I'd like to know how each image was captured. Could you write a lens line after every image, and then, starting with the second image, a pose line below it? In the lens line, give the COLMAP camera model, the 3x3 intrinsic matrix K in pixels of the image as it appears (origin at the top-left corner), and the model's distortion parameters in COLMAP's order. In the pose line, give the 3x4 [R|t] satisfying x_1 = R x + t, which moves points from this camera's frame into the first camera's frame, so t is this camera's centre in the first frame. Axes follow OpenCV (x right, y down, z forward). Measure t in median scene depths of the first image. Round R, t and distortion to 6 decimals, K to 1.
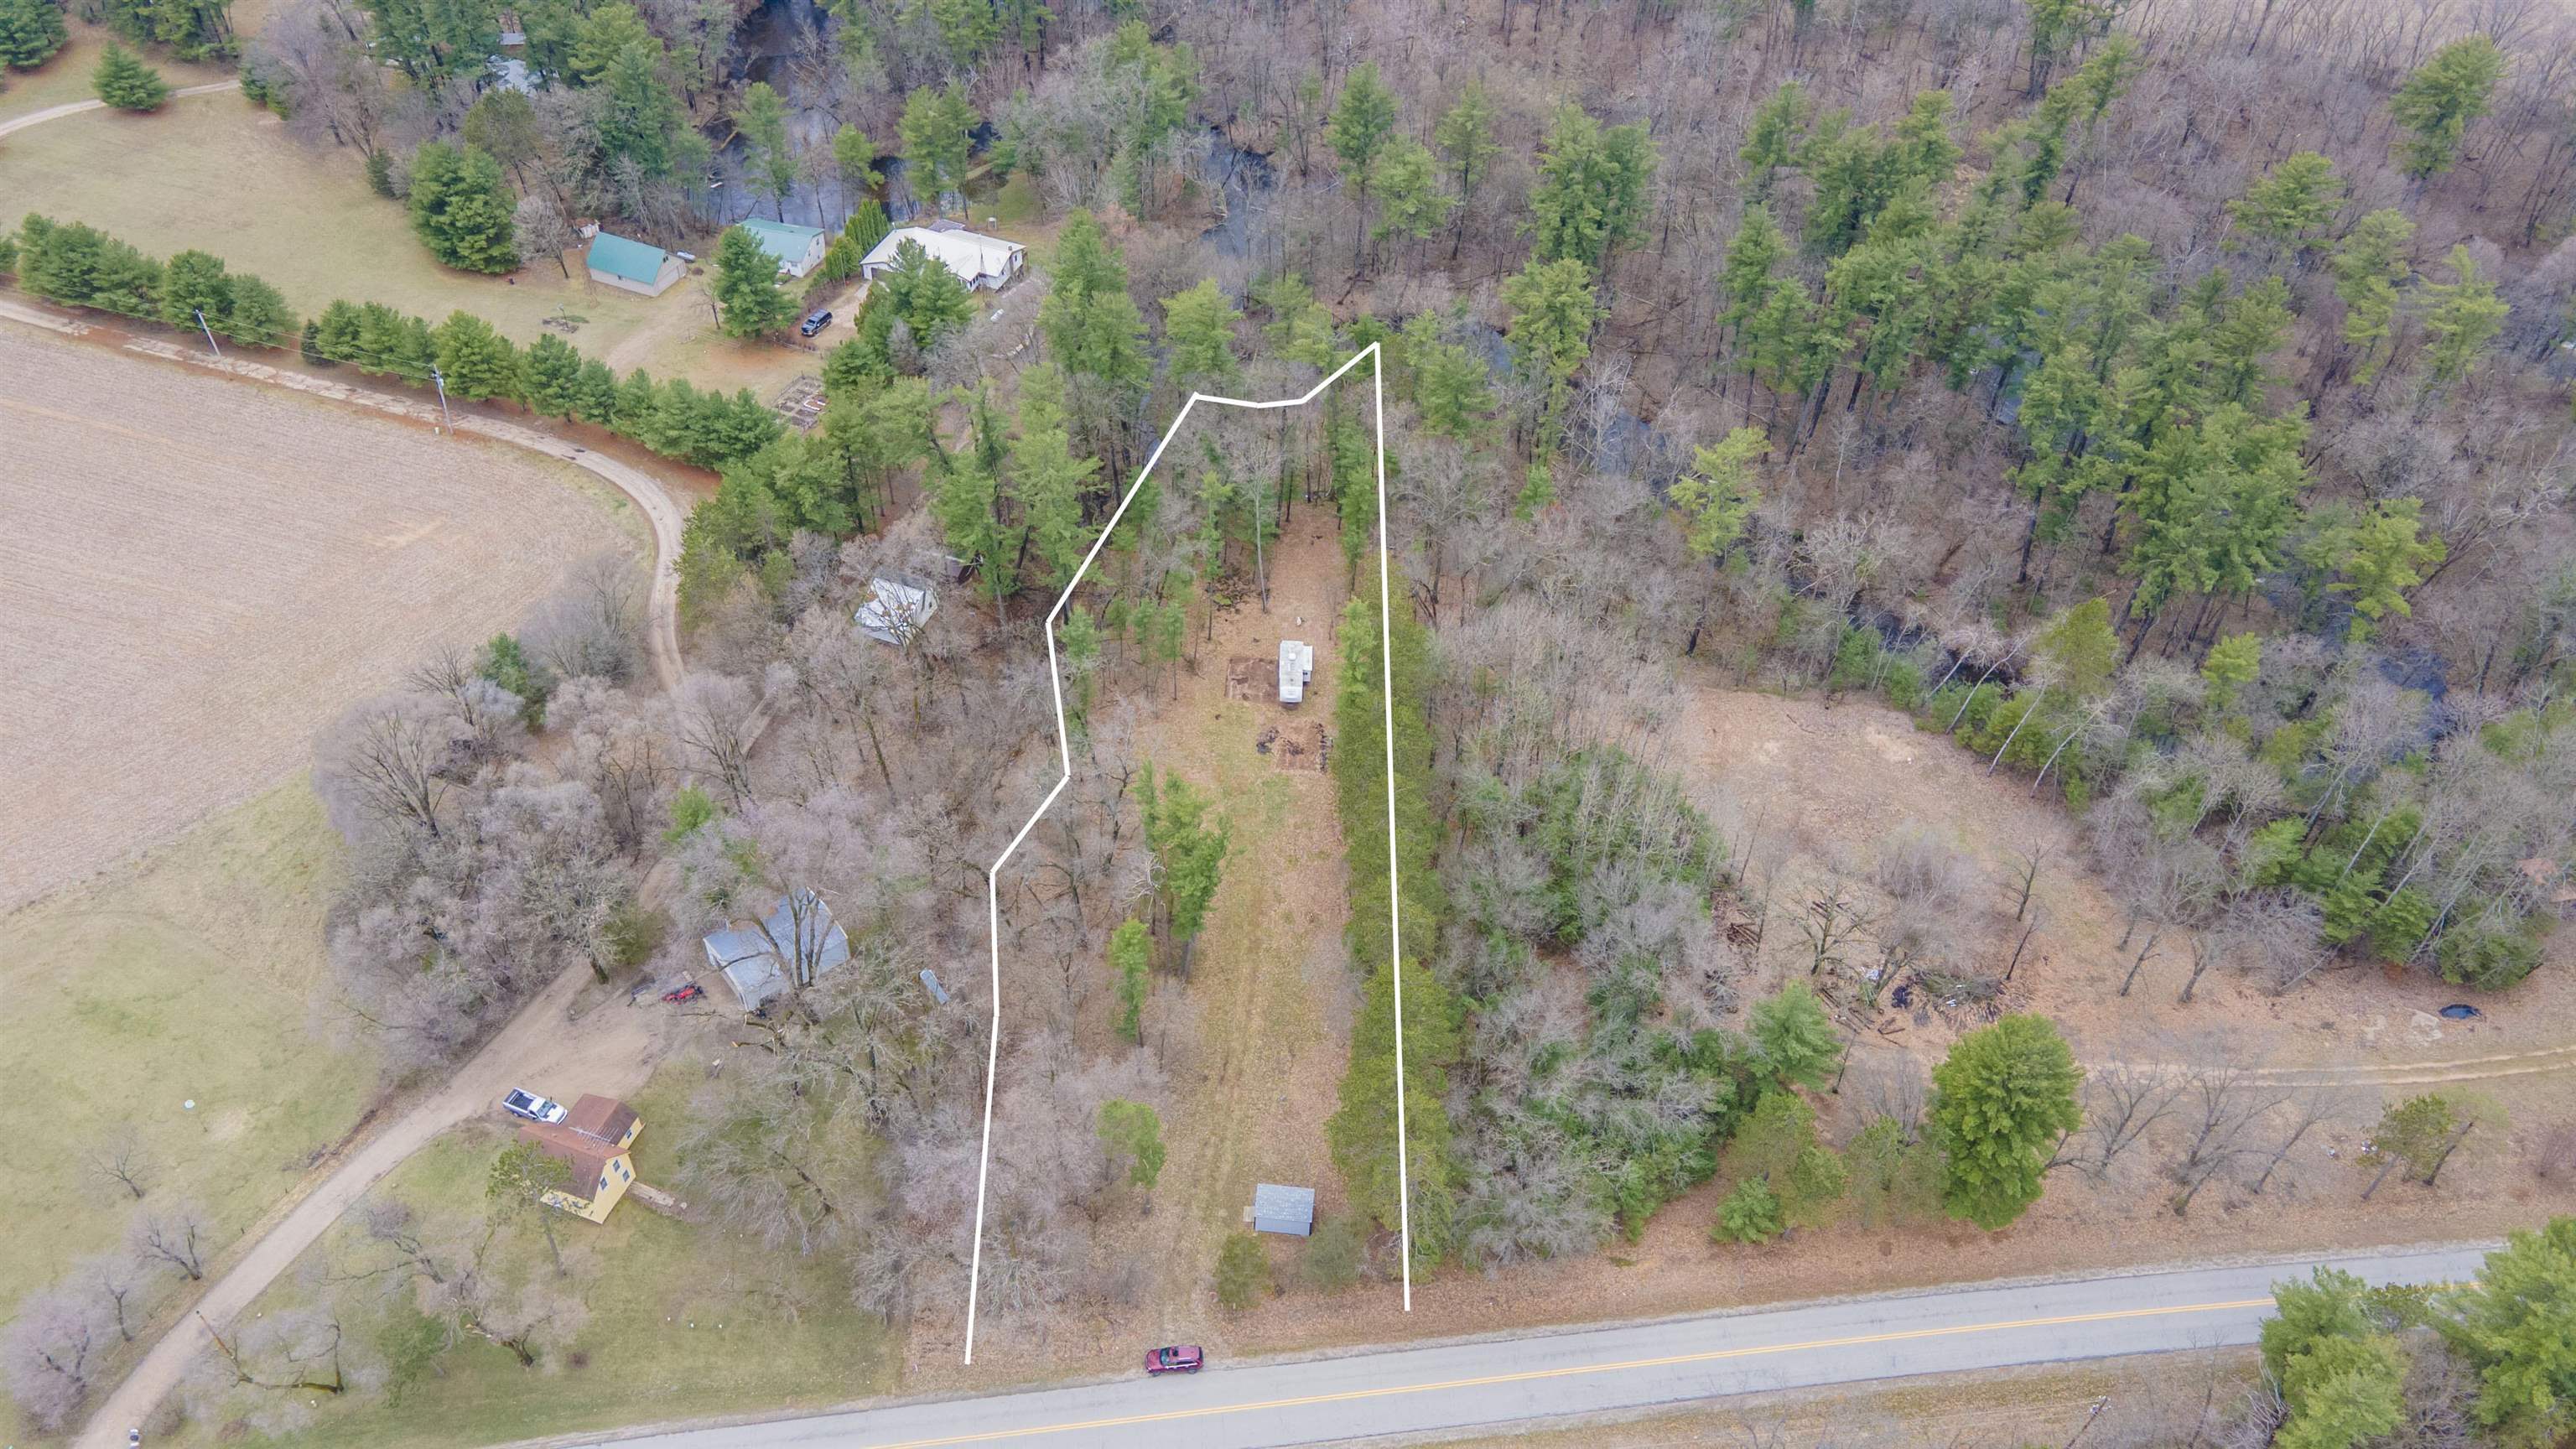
lens RADIAL K [[1879.4, 0, 1286.7], [0, 1879.4, 716.8], [0, 0, 1]] dist [0.024832, 0.041934]
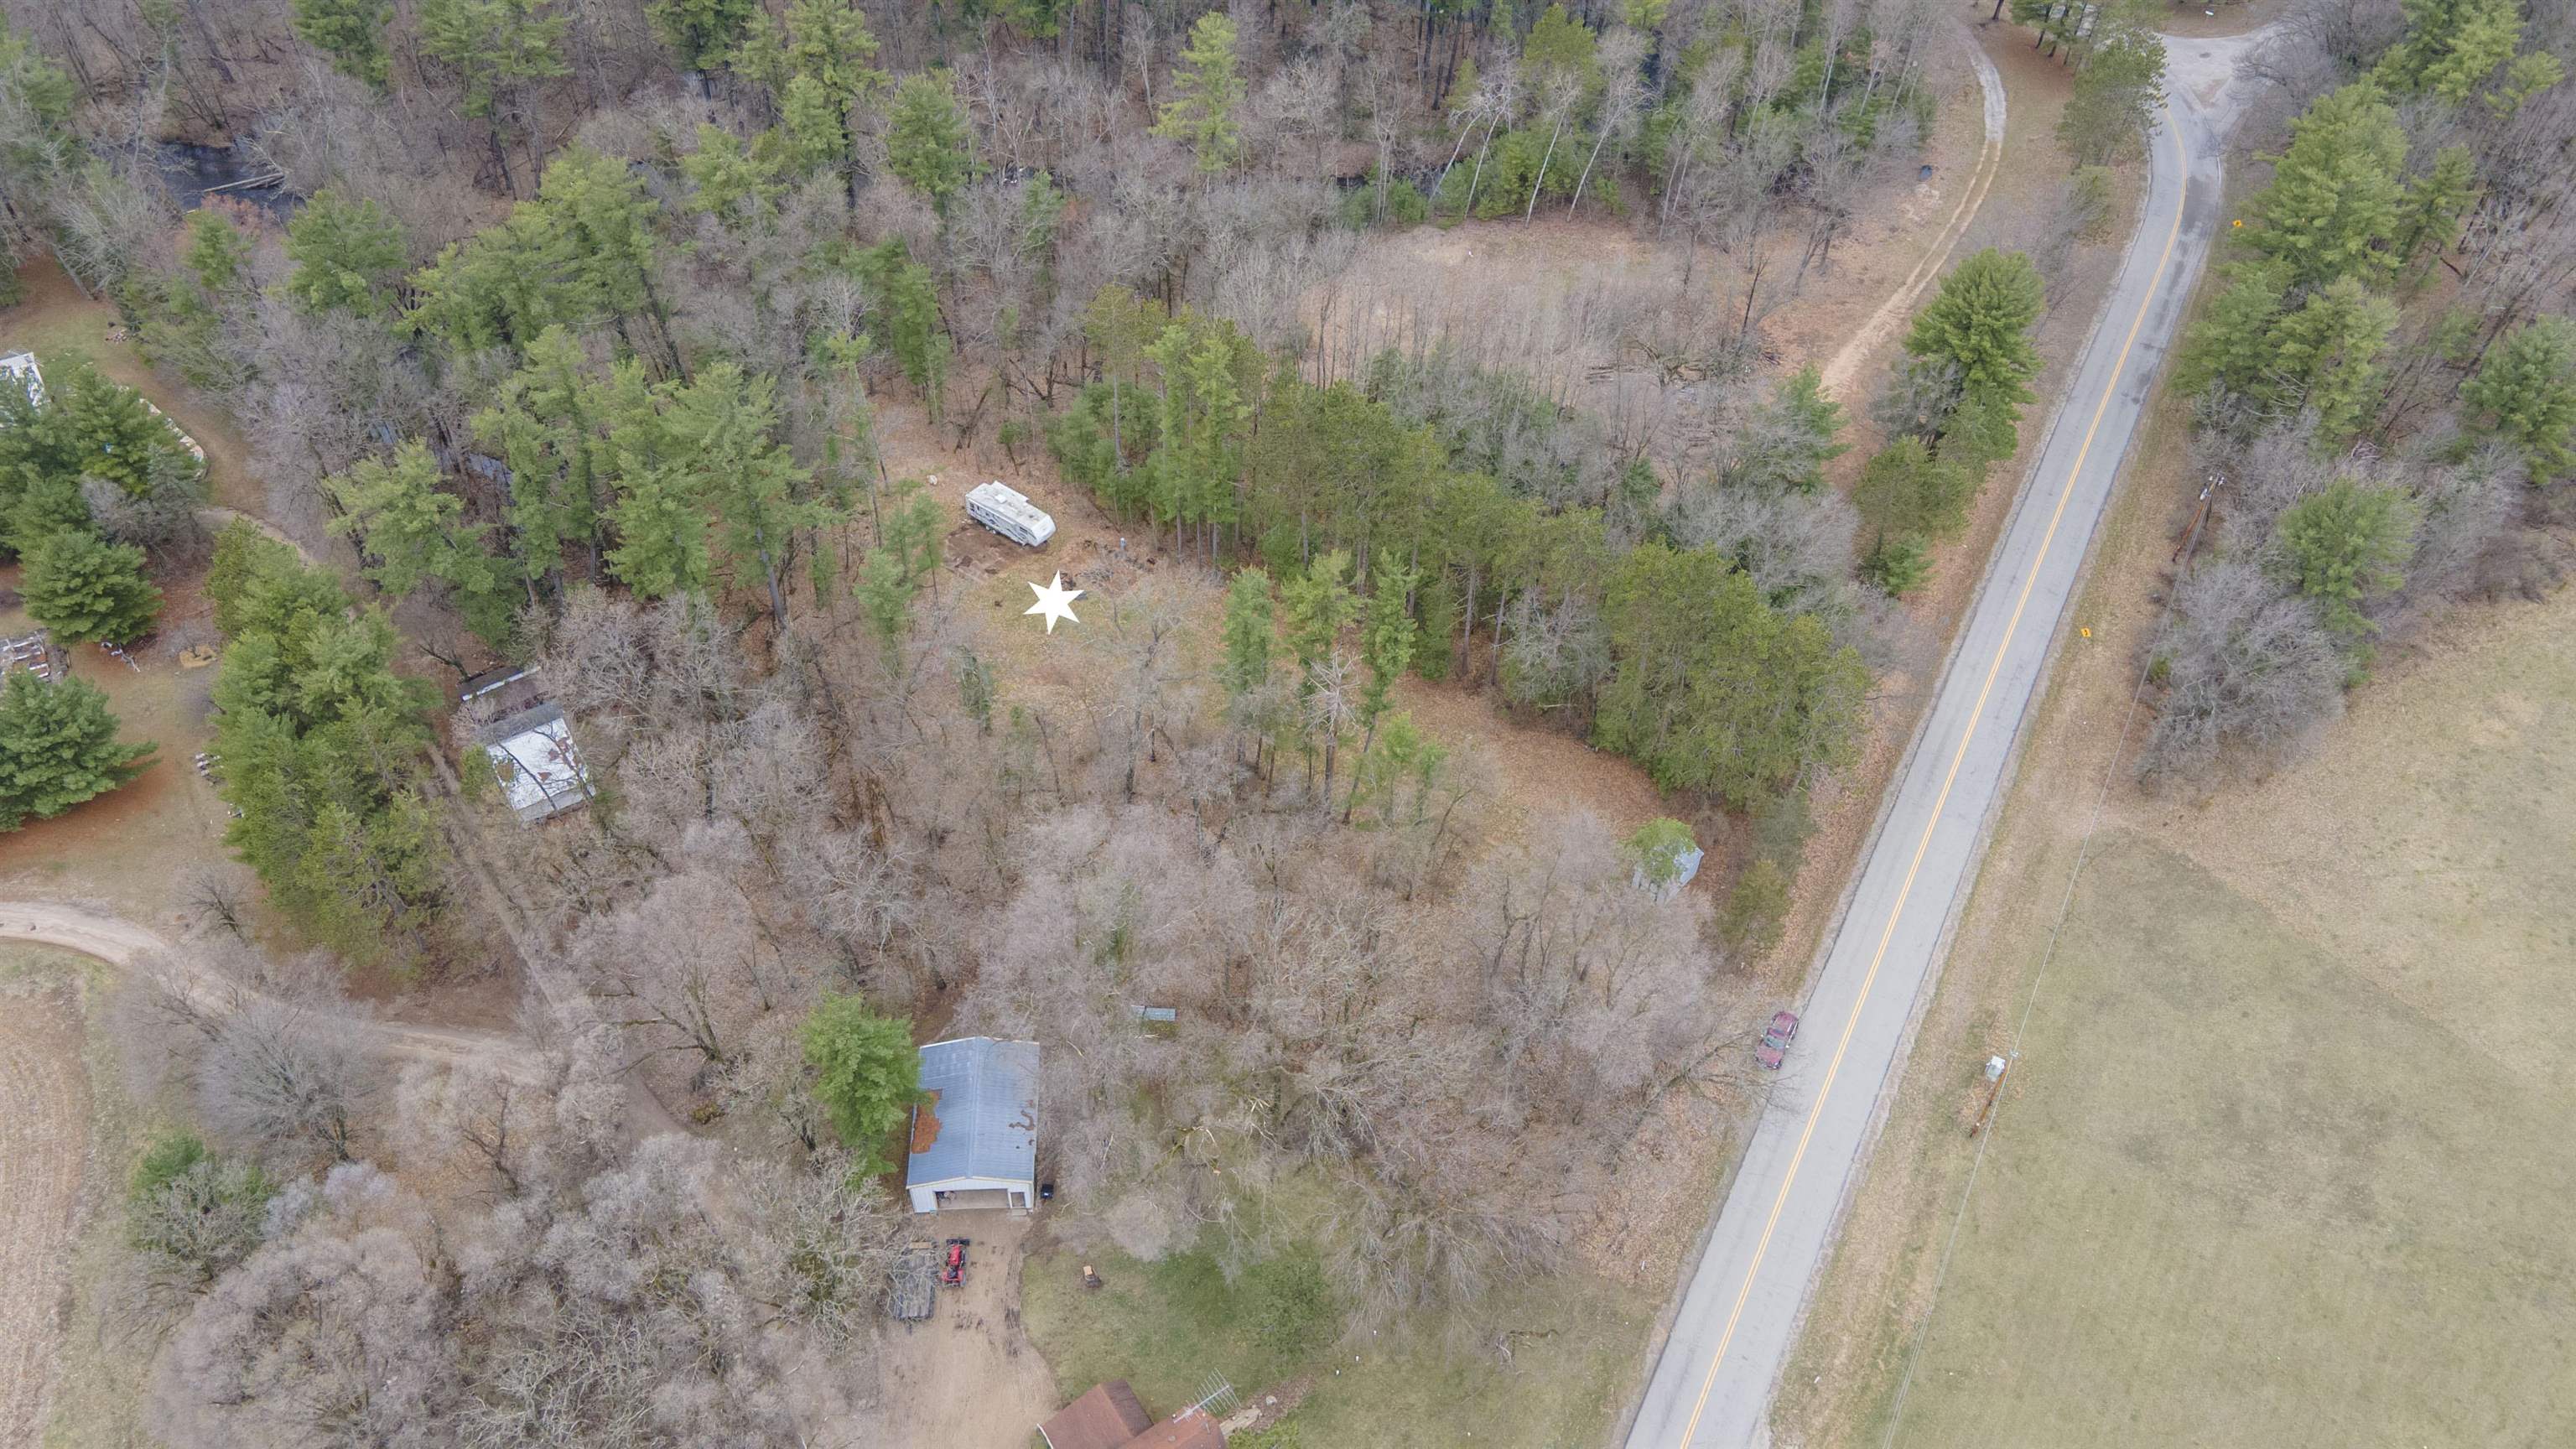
lens RADIAL K [[1879.4, 0, 1286.6], [0, 1879.4, 712.9], [0, 0, 1]] dist [0.024832, 0.041934]
pose [[0.586588, -0.599637, 0.544379, -0.531119], [0.560368, 0.785797, 0.261744, -0.128746], [-0.584724, 0.151517, 0.796957, 0.366731]]
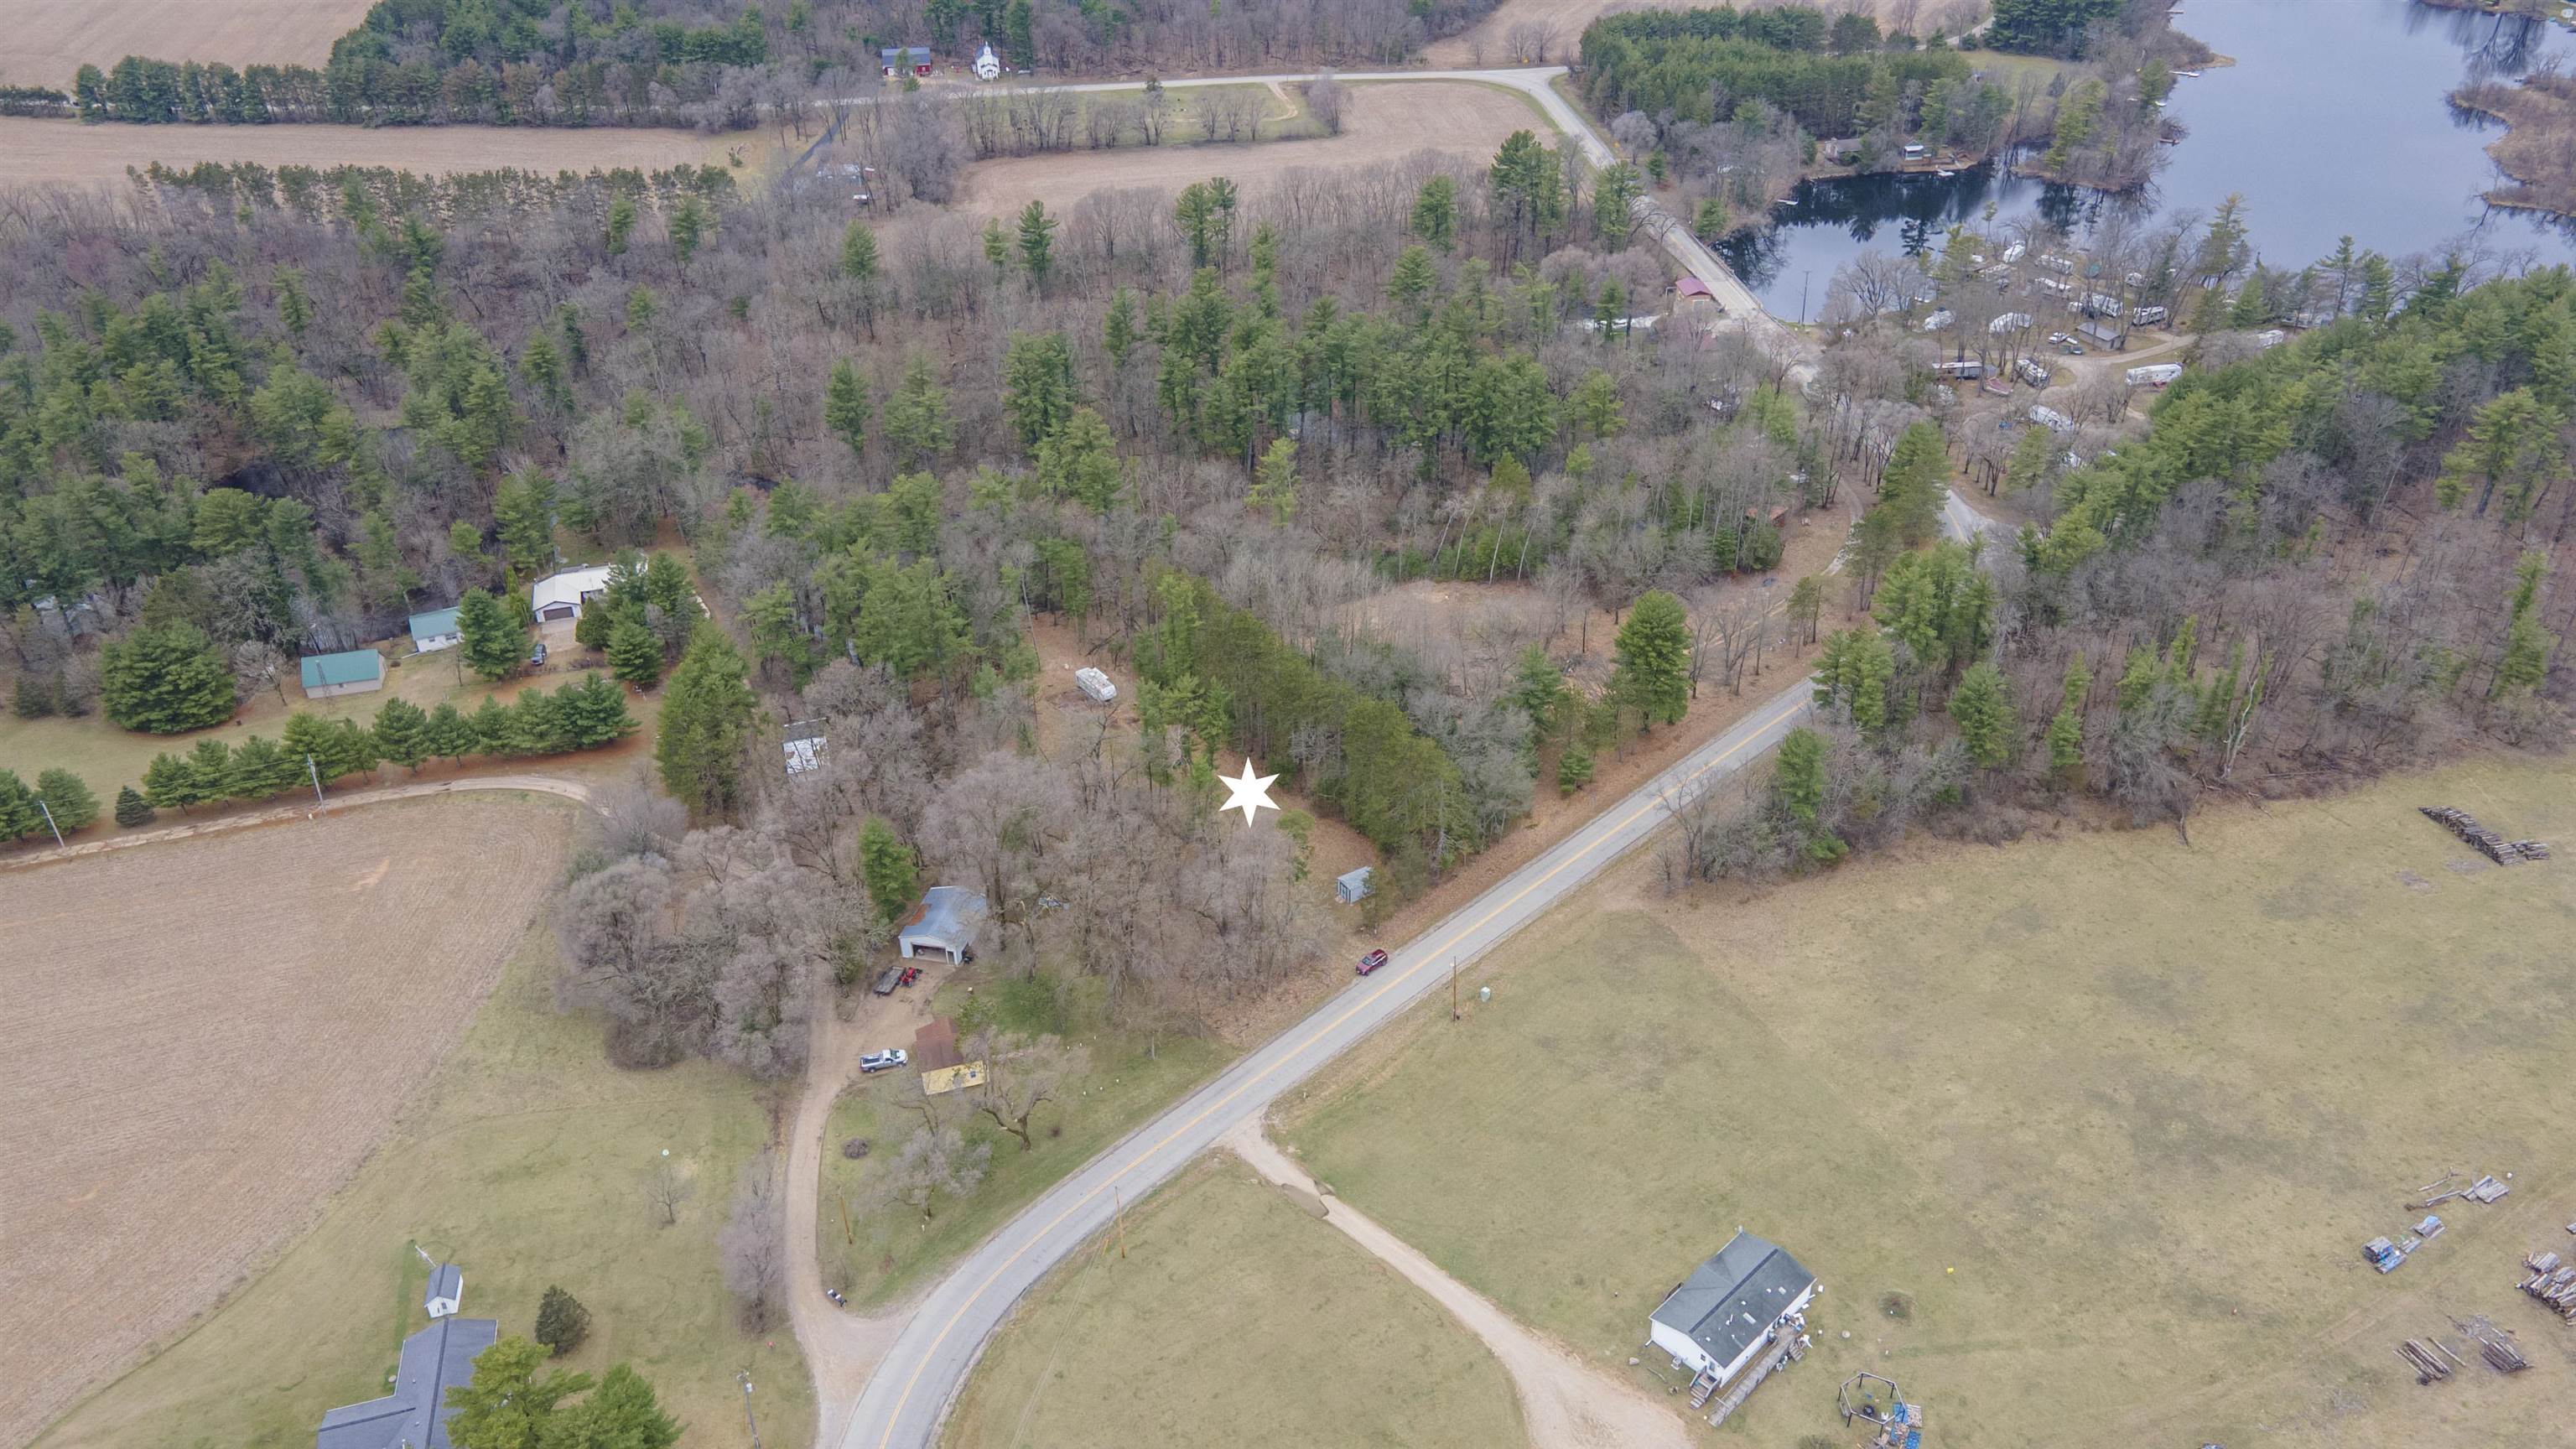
lens RADIAL K [[1879.4, 0, 1292.3], [0, 1879.4, 718.3], [0, 0, 1]] dist [0.024832, 0.041934]
pose [[0.793970, -0.361401, 0.488876, -0.737730], [0.455881, 0.885928, -0.085463, 0.238323], [-0.402223, 0.290725, 0.868157, -0.372014]]
